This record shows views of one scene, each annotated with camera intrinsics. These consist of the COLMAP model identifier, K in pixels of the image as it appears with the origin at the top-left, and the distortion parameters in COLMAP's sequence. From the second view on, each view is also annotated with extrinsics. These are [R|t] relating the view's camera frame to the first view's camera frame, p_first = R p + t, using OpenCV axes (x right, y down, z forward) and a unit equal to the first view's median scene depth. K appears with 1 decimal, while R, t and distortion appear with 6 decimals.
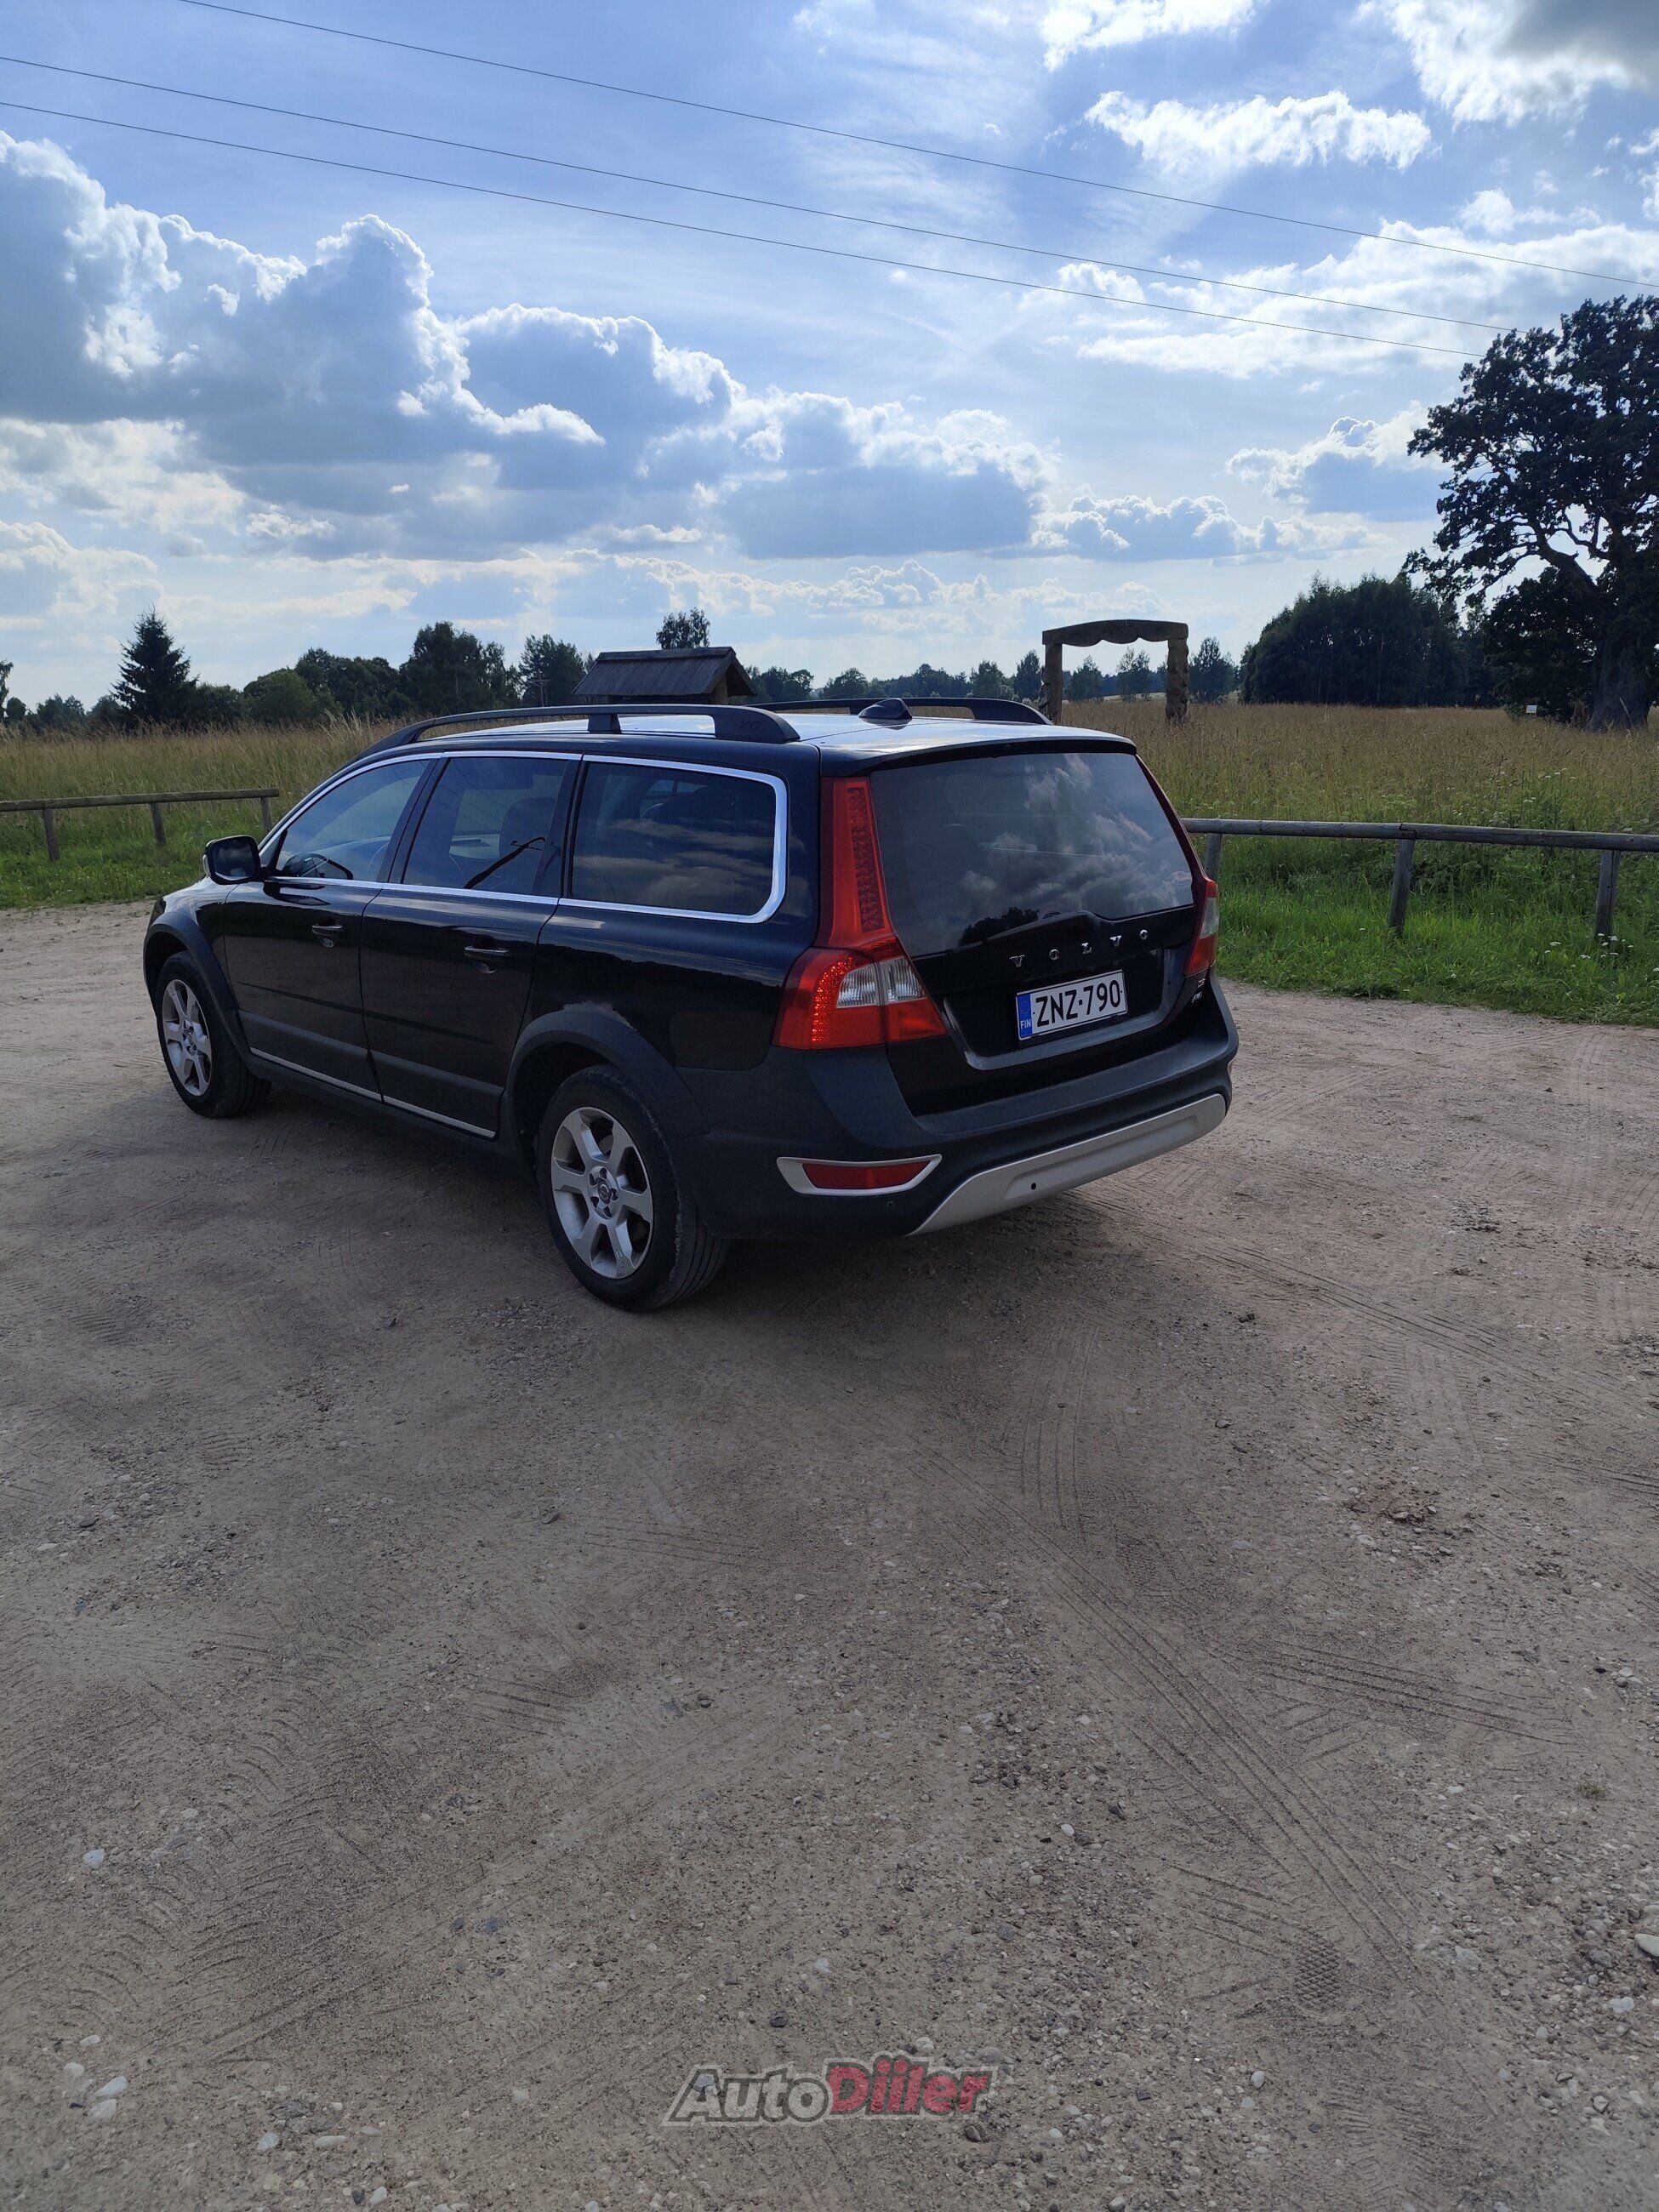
lens RADIAL K [[1539.6, 0, 829.5], [0, 1539.6, 1106.0], [0, 0, 1]] dist [-0.003908, -0.006420]
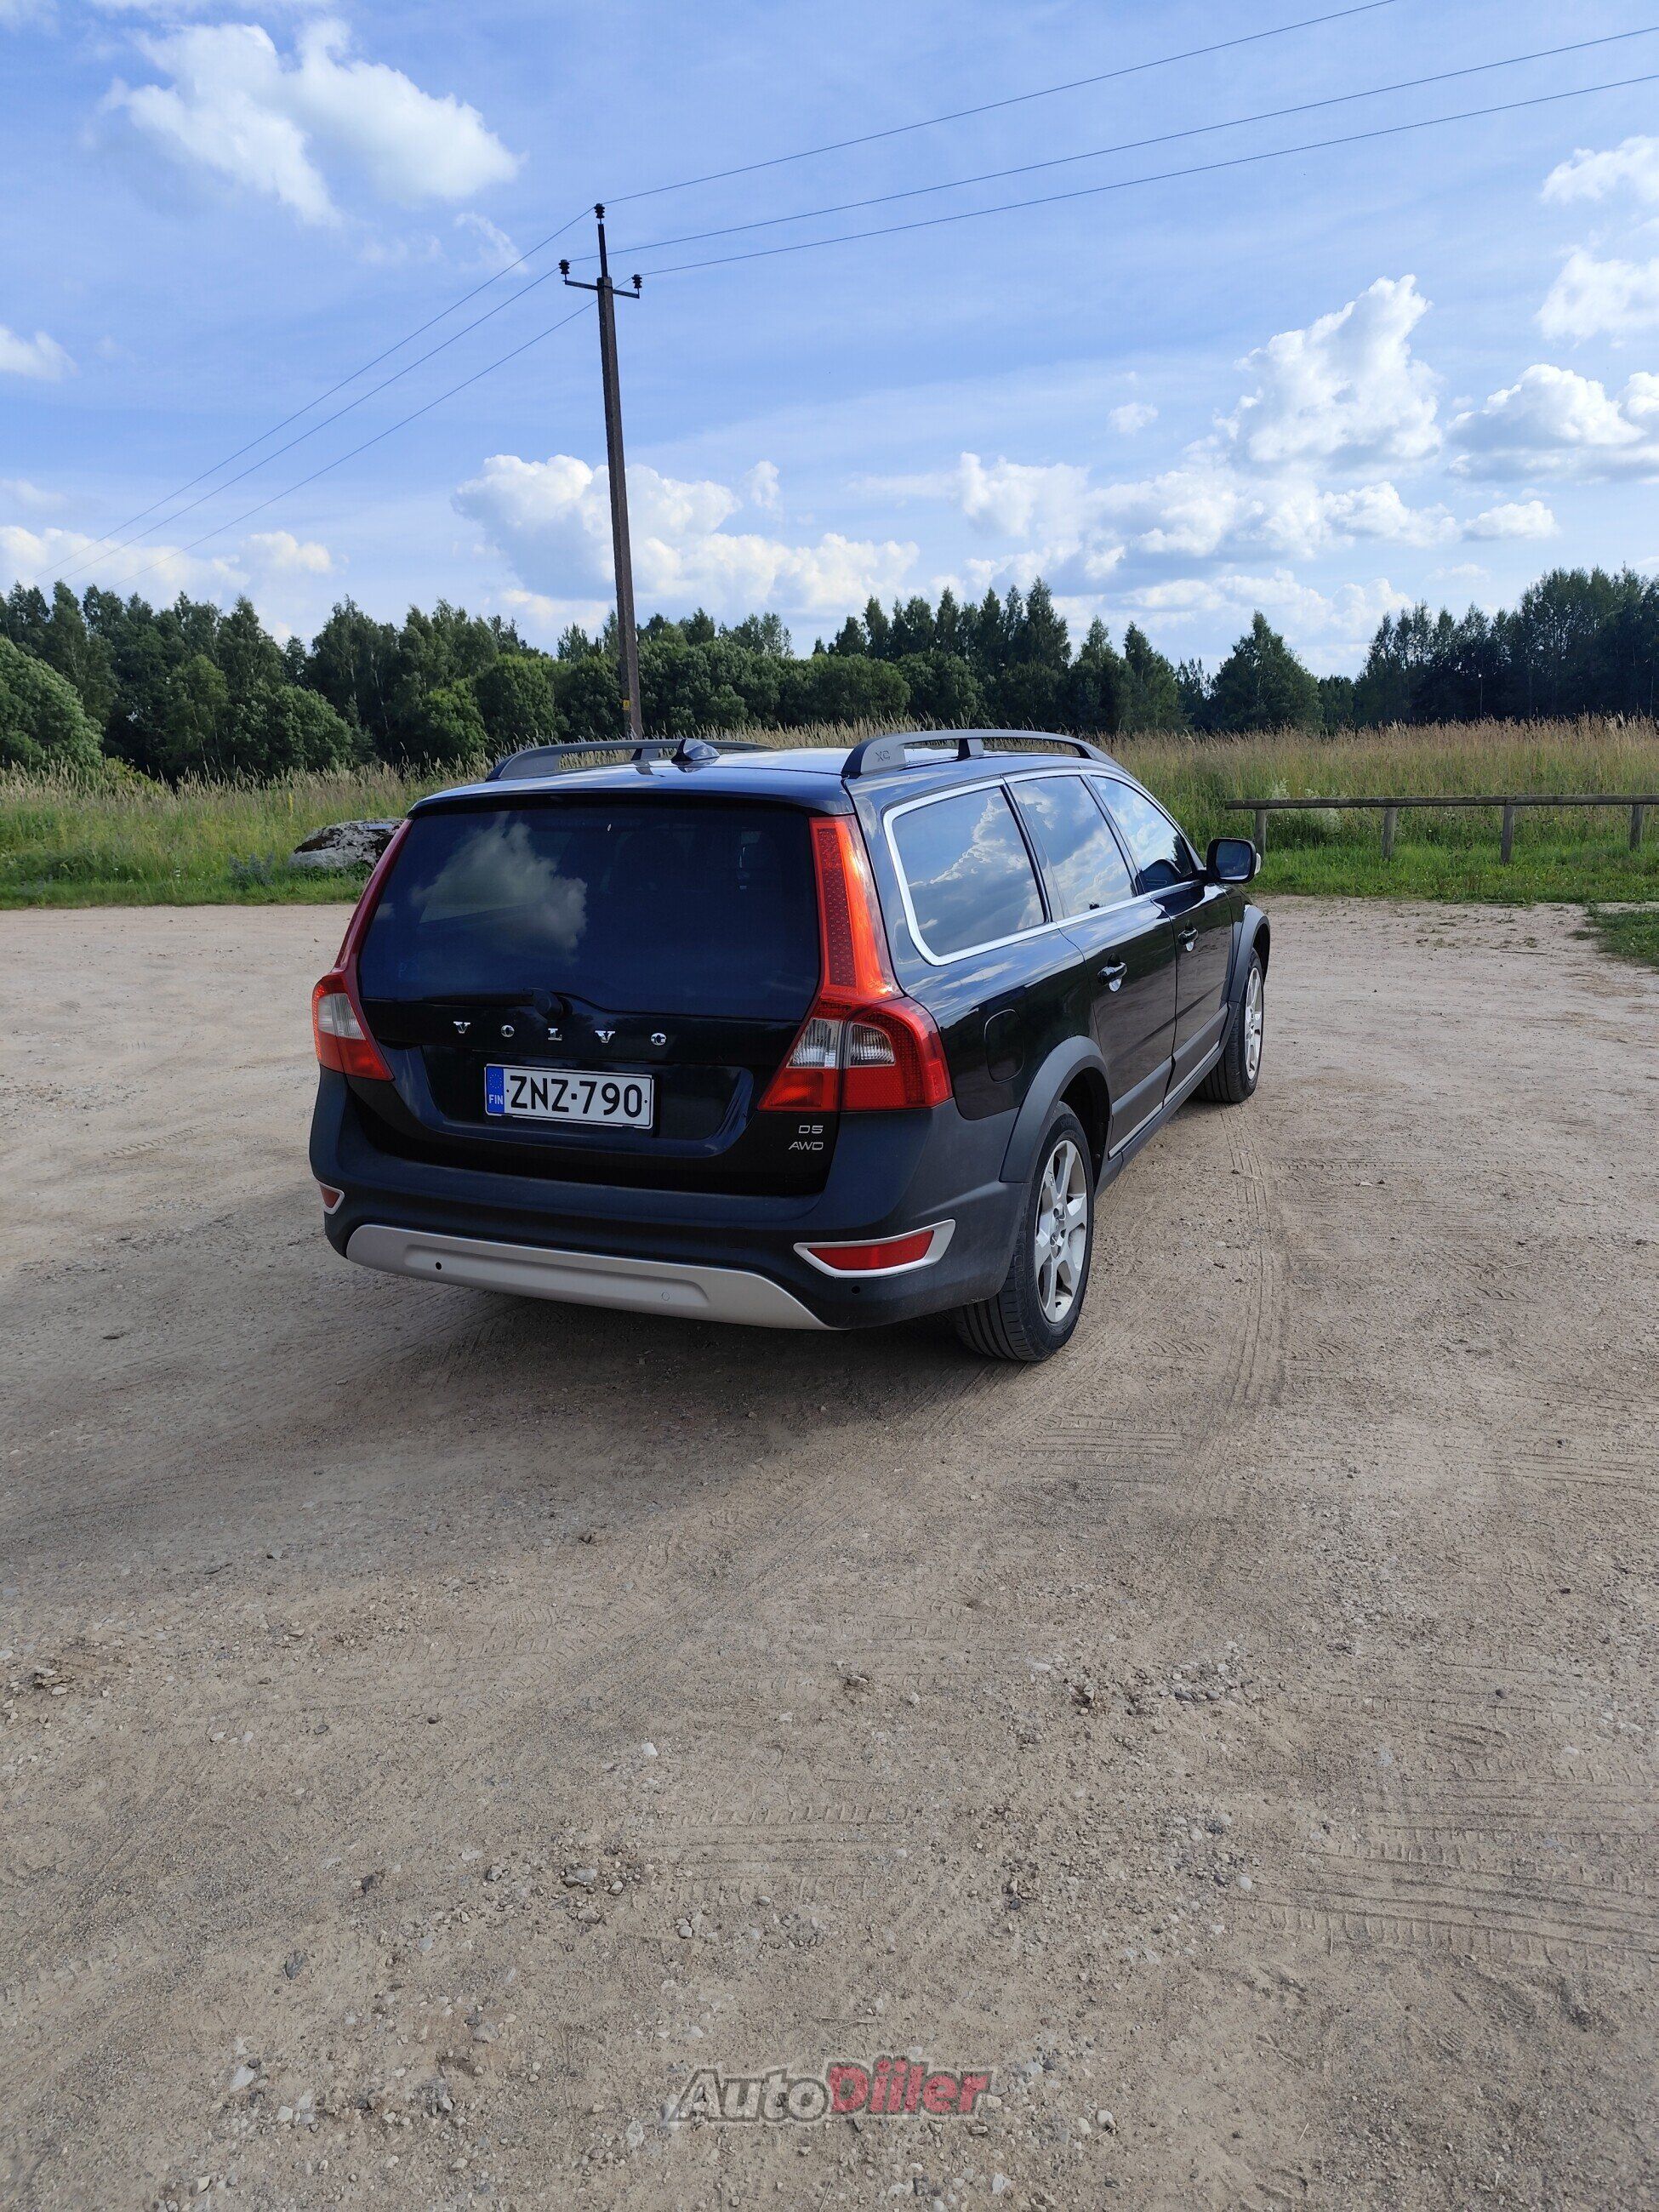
lens RADIAL K [[1539.6, 0, 829.5], [0, 1539.6, 1106.0], [0, 0, 1]] dist [-0.003908, -0.006420]
pose [[0.374826, 0.228748, -0.898432, 0.983011], [-0.217326, 0.963760, 0.154713, -0.224613], [0.901263, 0.137262, 0.410955, 0.769639]]
